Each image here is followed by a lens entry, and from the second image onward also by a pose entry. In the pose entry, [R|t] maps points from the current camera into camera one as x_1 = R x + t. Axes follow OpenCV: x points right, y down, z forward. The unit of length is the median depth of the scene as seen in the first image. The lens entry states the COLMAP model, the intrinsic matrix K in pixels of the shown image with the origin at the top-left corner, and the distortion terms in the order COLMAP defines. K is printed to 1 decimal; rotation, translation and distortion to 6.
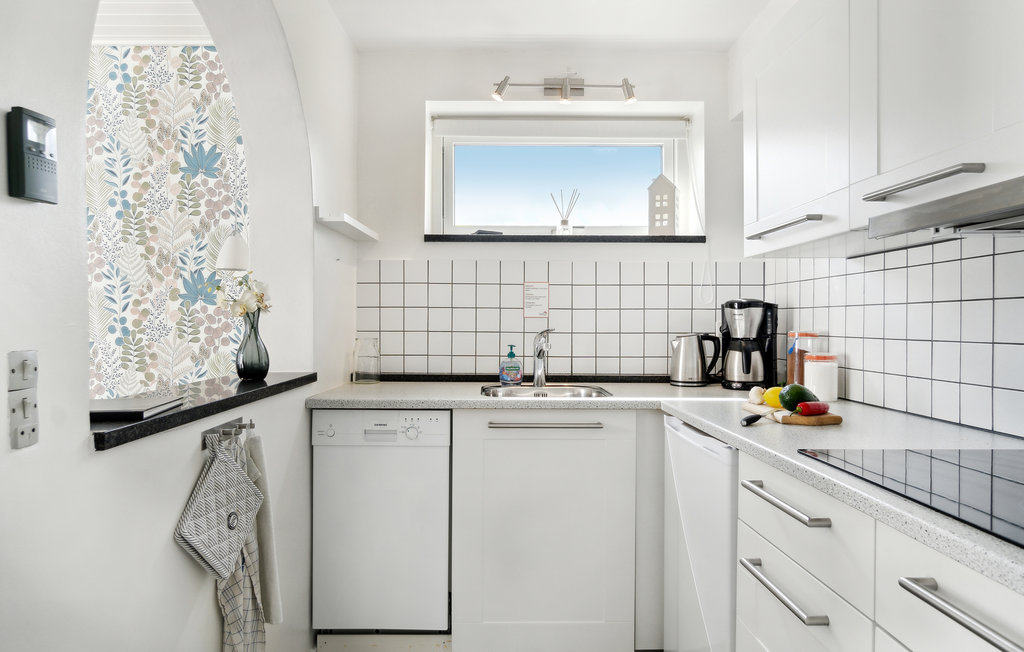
lens RADIAL K [[630.3, 0, 509.9], [0, 630.3, 321.8], [0, 0, 1]] dist [-0.003890, 0.002081]
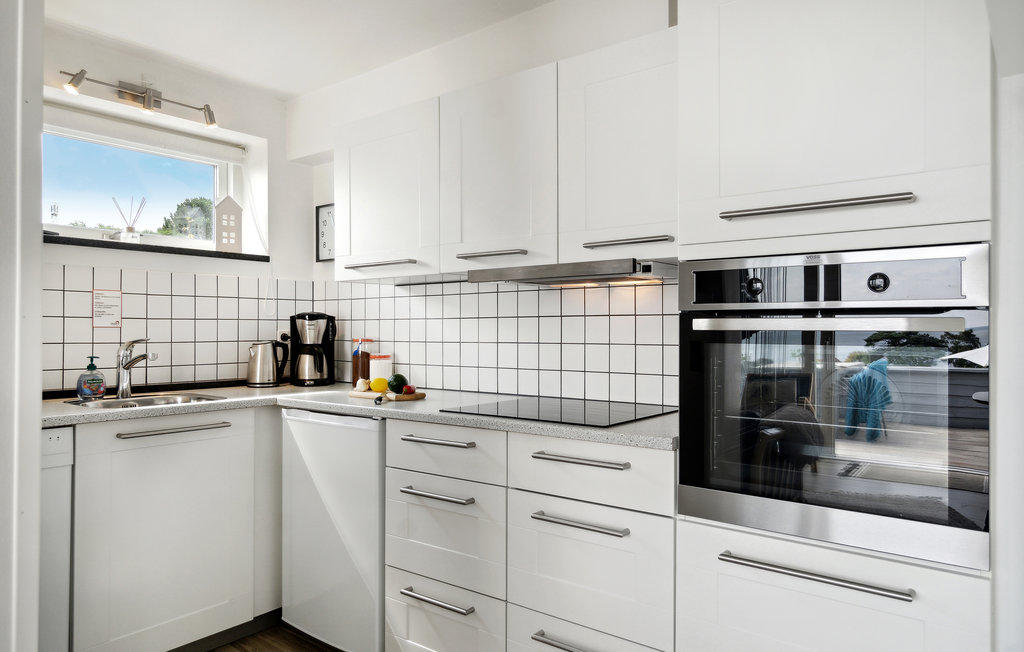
lens RADIAL K [[667.6, 0, 507.3], [0, 667.6, 323.0], [0, 0, 1]] dist [-0.002410, -0.000357]
pose [[0.628378, 0.003973, 0.777898, -0.384572], [0.002804, 0.999969, -0.007372, -0.004333], [-0.777903, 0.006814, 0.628348, -0.110079]]
